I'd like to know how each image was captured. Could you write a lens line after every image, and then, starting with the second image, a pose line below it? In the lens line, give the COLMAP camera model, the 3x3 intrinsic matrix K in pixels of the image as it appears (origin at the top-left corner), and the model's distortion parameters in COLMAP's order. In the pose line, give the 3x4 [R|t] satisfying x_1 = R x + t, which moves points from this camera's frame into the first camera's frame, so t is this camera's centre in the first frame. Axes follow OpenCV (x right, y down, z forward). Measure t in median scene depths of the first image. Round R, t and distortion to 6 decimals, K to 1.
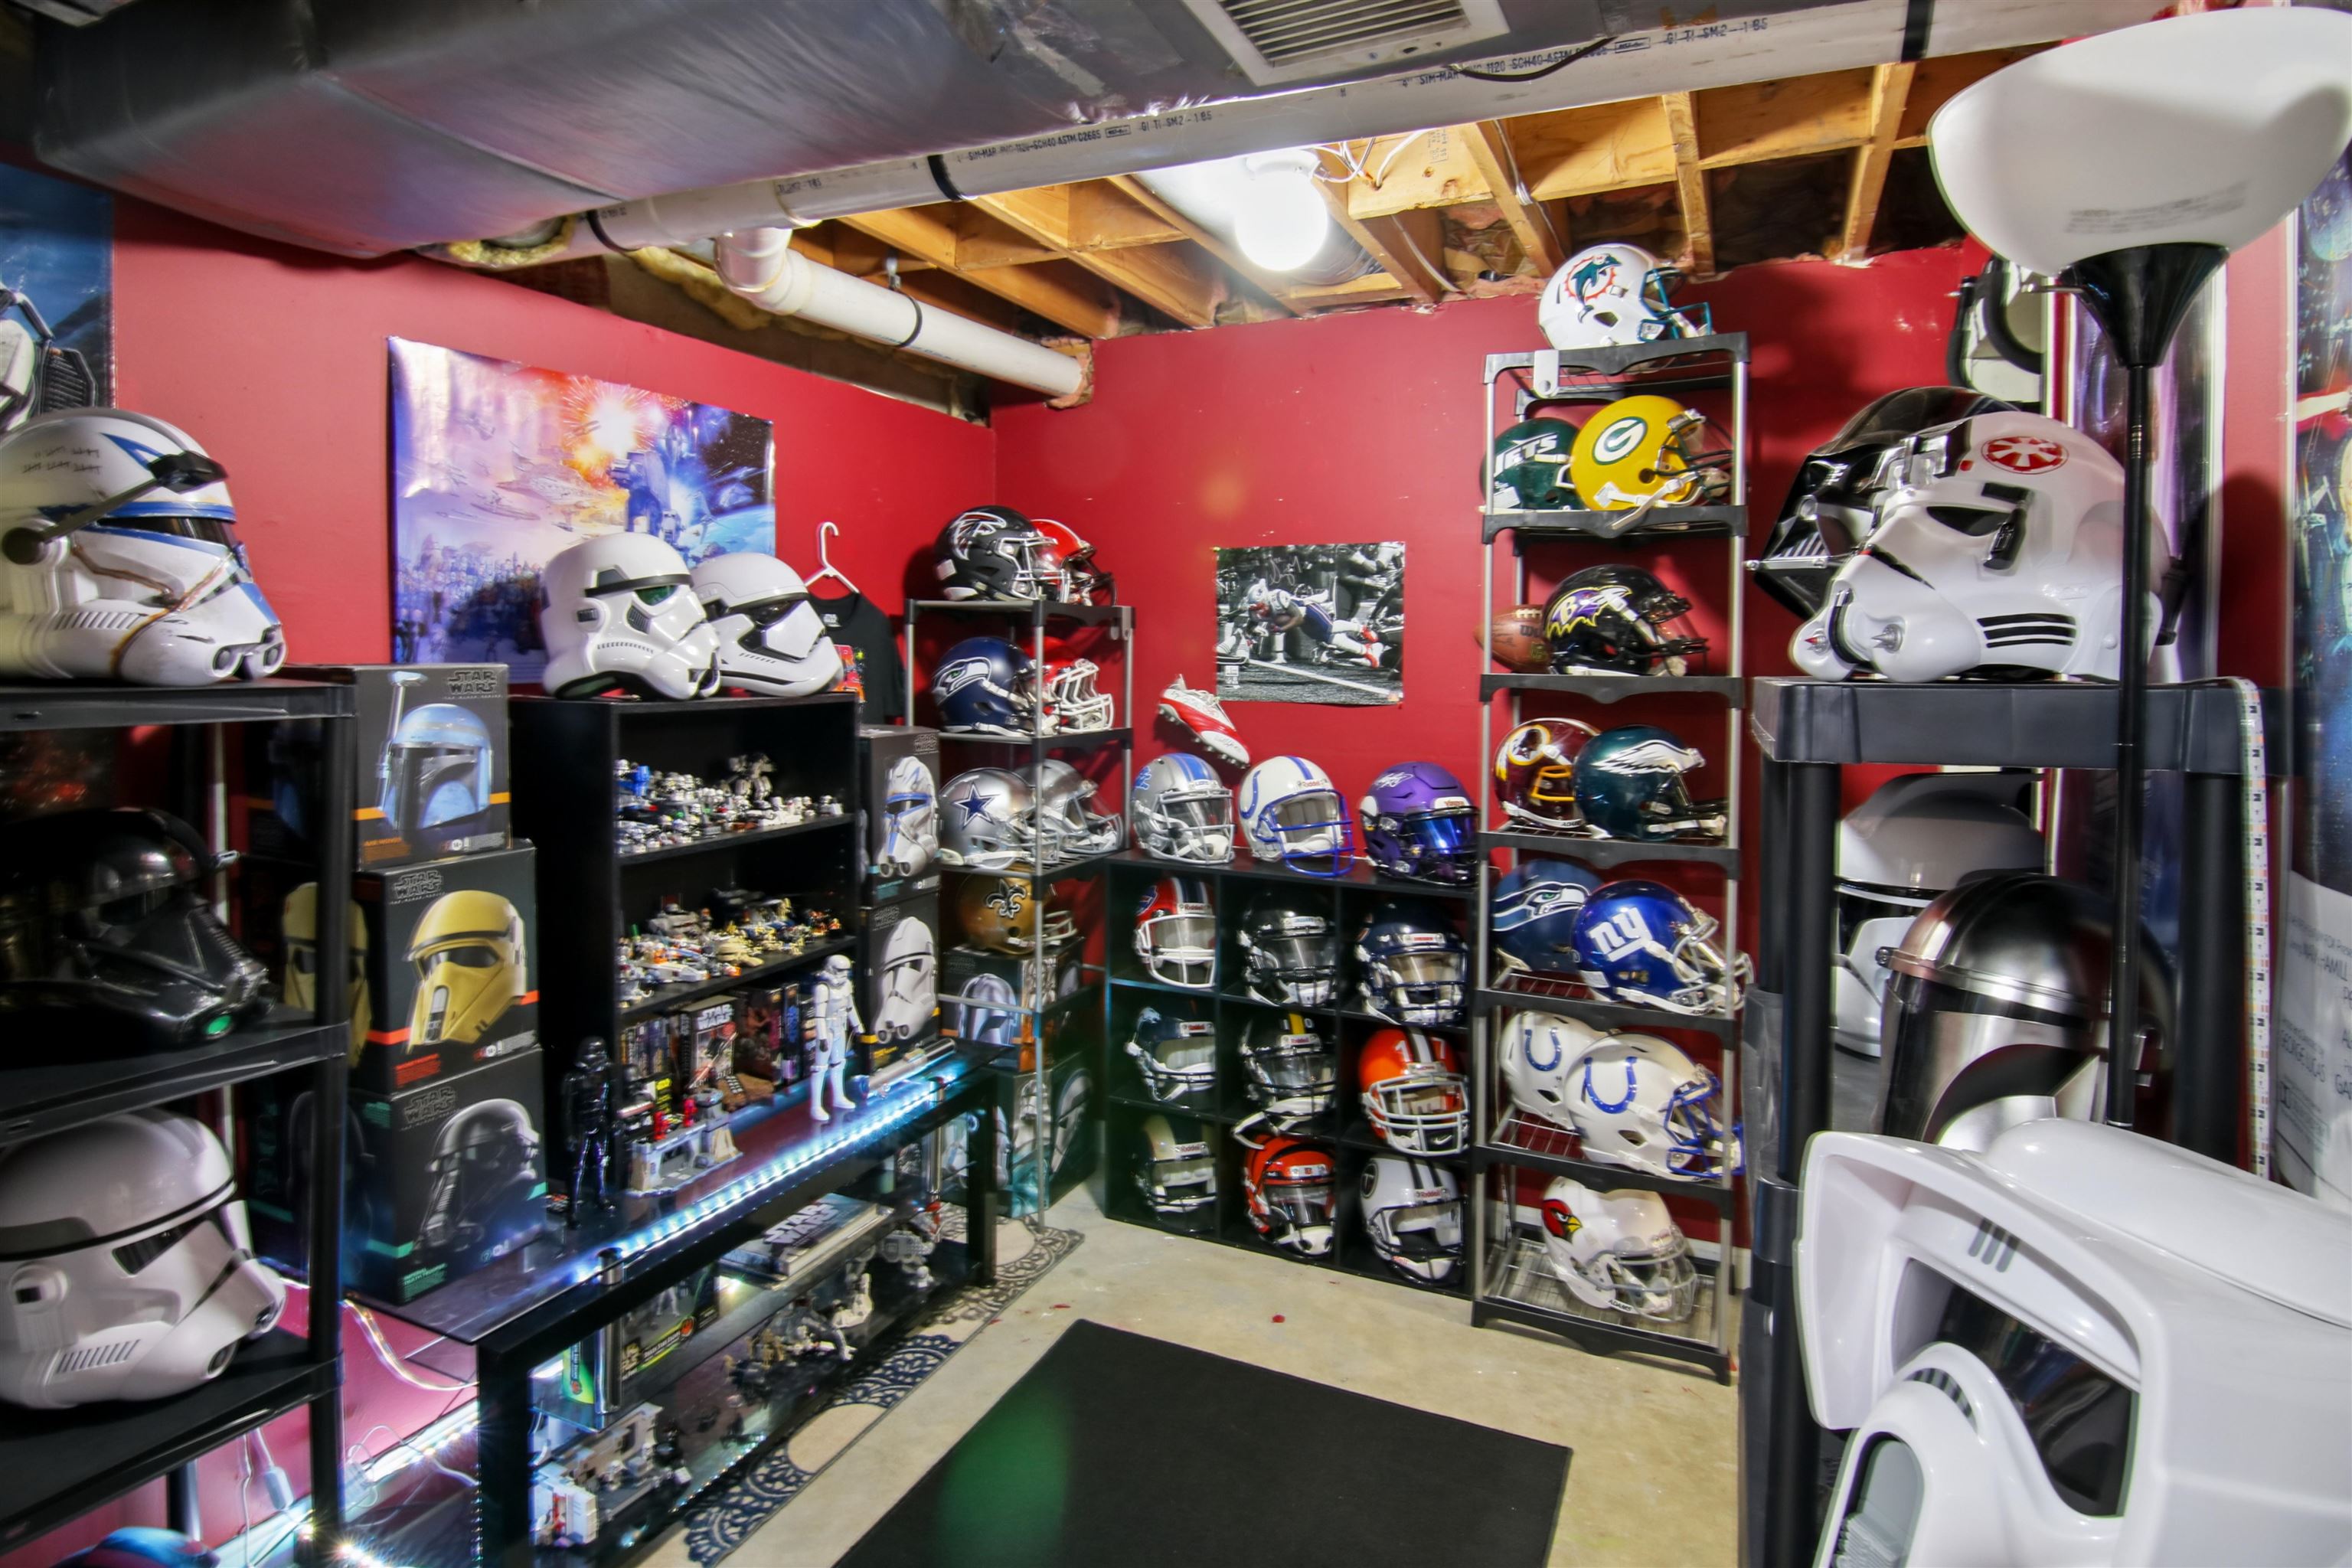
lens RADIAL K [[1241.6, 0, 1179.2], [0, 1241.6, 662.9], [0, 0, 1]] dist [-0.000619, -0.011253]
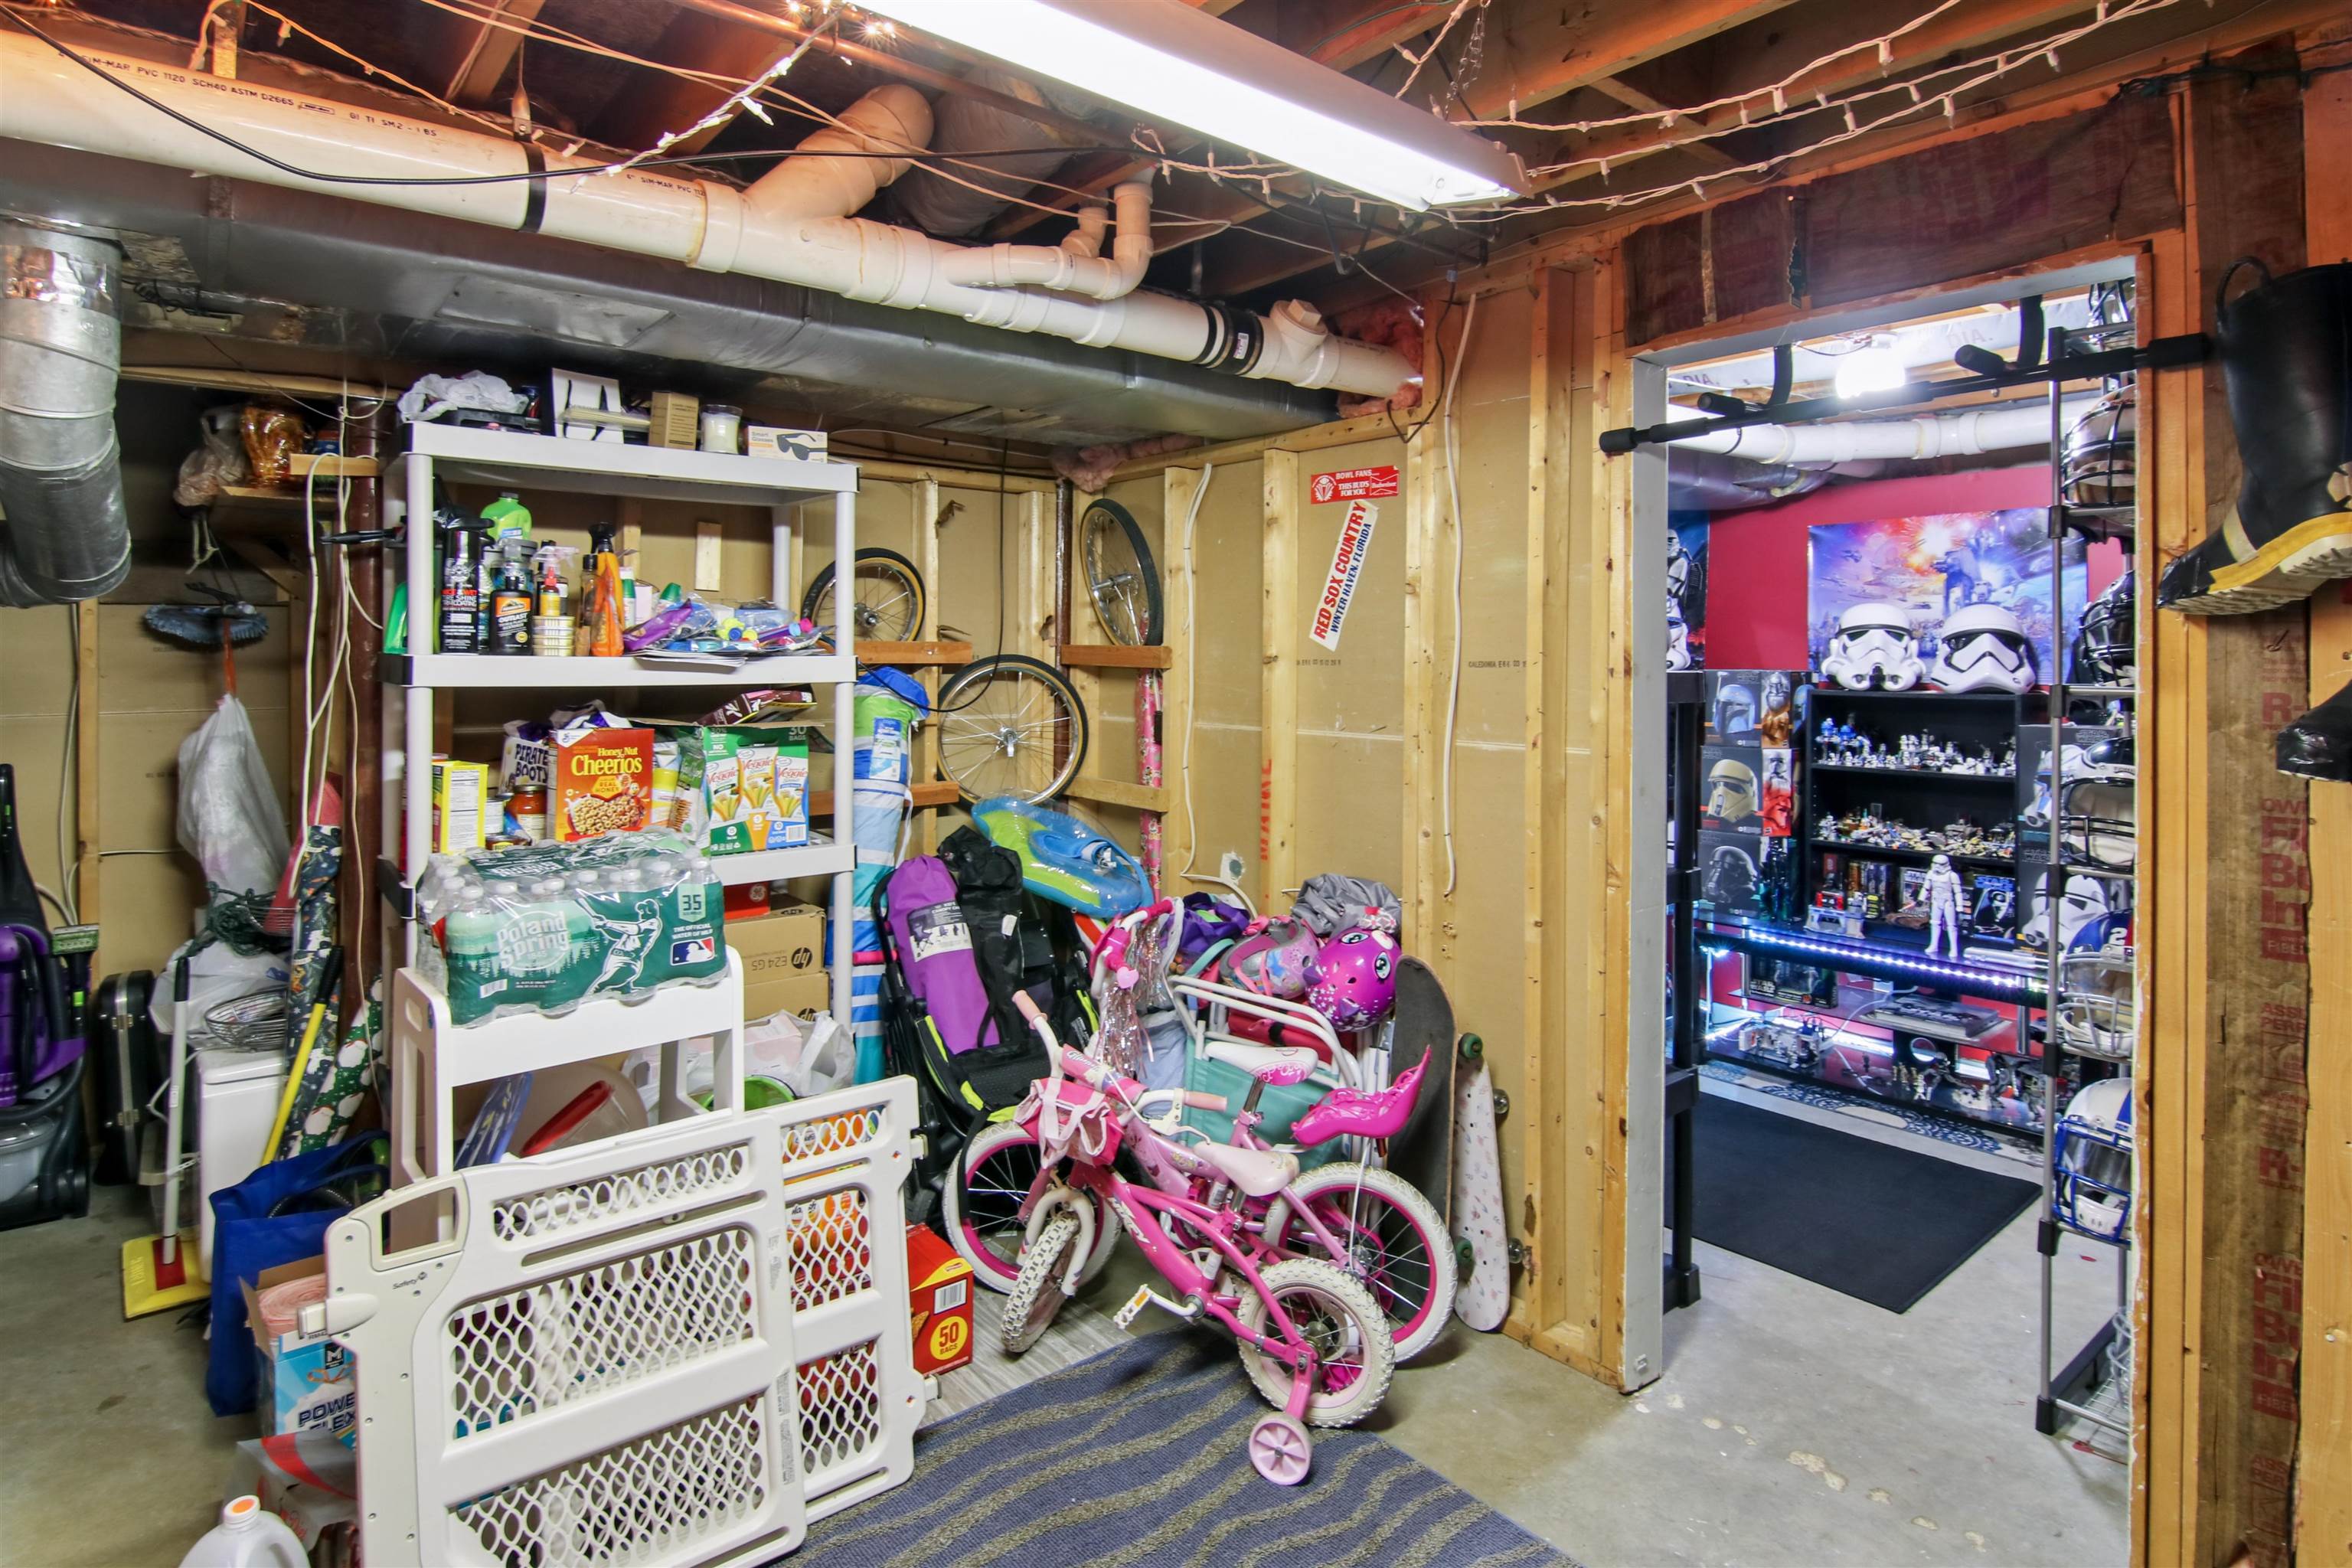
lens RADIAL K [[1214.9, 0, 1178.5], [0, 1214.9, 755.8], [0, 0, 1]] dist [-0.003941, -0.010784]
pose [[-0.442936, 0.056227, -0.894788, 1.609822], [-0.026862, 0.996751, 0.075931, 0.015339], [0.896151, 0.057668, -0.439987, 0.825241]]
